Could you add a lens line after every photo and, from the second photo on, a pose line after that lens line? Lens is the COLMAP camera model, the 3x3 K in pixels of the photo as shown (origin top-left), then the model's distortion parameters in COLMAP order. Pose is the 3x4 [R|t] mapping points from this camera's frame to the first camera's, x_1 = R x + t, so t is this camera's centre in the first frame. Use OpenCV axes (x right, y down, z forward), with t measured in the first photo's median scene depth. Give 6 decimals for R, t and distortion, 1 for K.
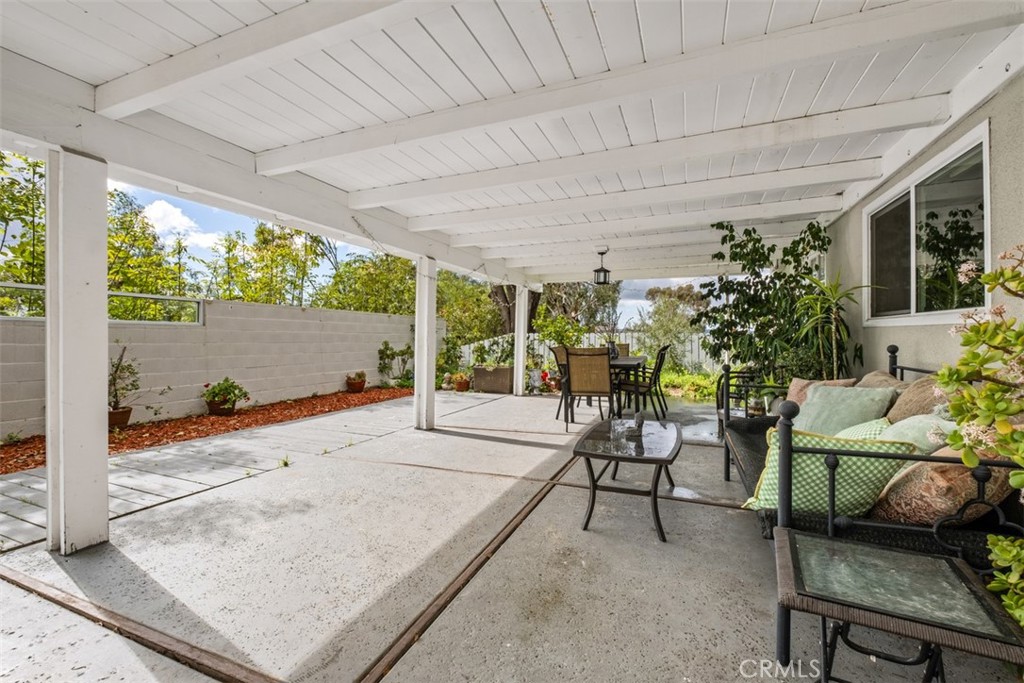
lens RADIAL K [[443.2, 0, 505.0], [0, 443.2, 334.5], [0, 0, 1]] dist [-0.005477, -0.000735]
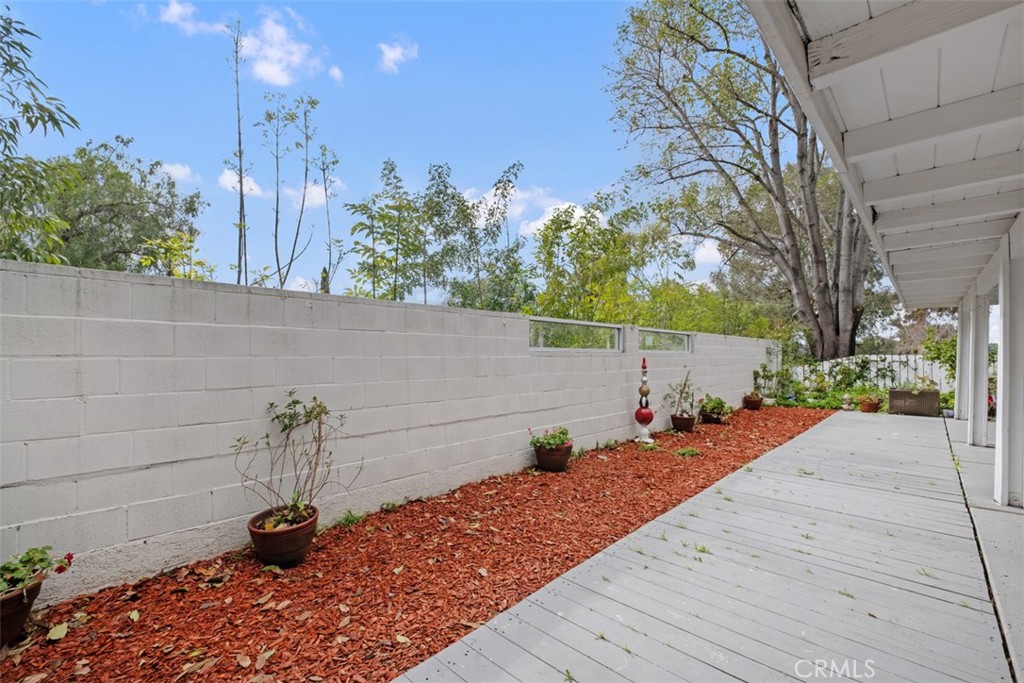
lens RADIAL K [[443.2, 0, 507.5], [0, 443.2, 348.6], [0, 0, 1]] dist [-0.005477, -0.000735]
pose [[0.935936, -0.001524, -0.352168, -0.697818], [0.000986, 0.999998, -0.001705, -0.029960], [0.352170, 0.001249, 0.935935, -0.375491]]
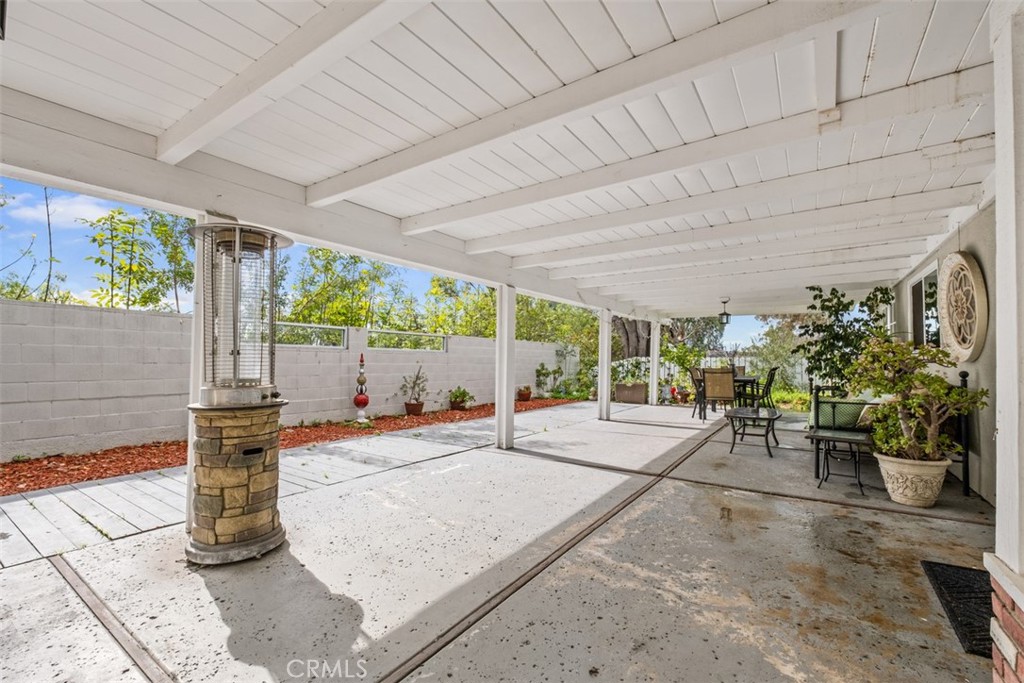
lens RADIAL K [[443.2, 0, 506.7], [0, 443.2, 344.5], [0, 0, 1]] dist [-0.005477, -0.000735]
pose [[0.979017, -0.002674, -0.203760, -0.150764], [-0.002976, 0.999620, -0.027414, -0.004980], [0.203756, 0.027445, 0.978637, -0.450577]]
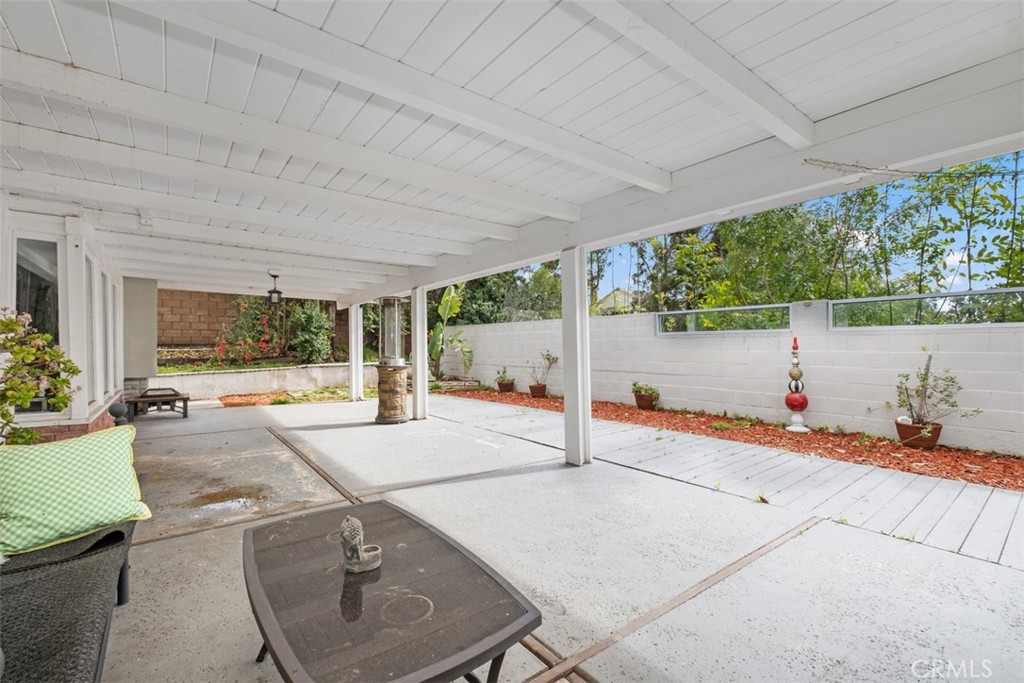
lens RADIAL K [[443.2, 0, 511.2], [0, 443.2, 343.3], [0, 0, 1]] dist [-0.005477, -0.000735]
pose [[-0.491543, -0.000667, -0.870853, 0.247497], [0.008916, 0.999943, -0.005798, -0.001037], [0.870808, -0.010614, -0.491509, 0.545960]]
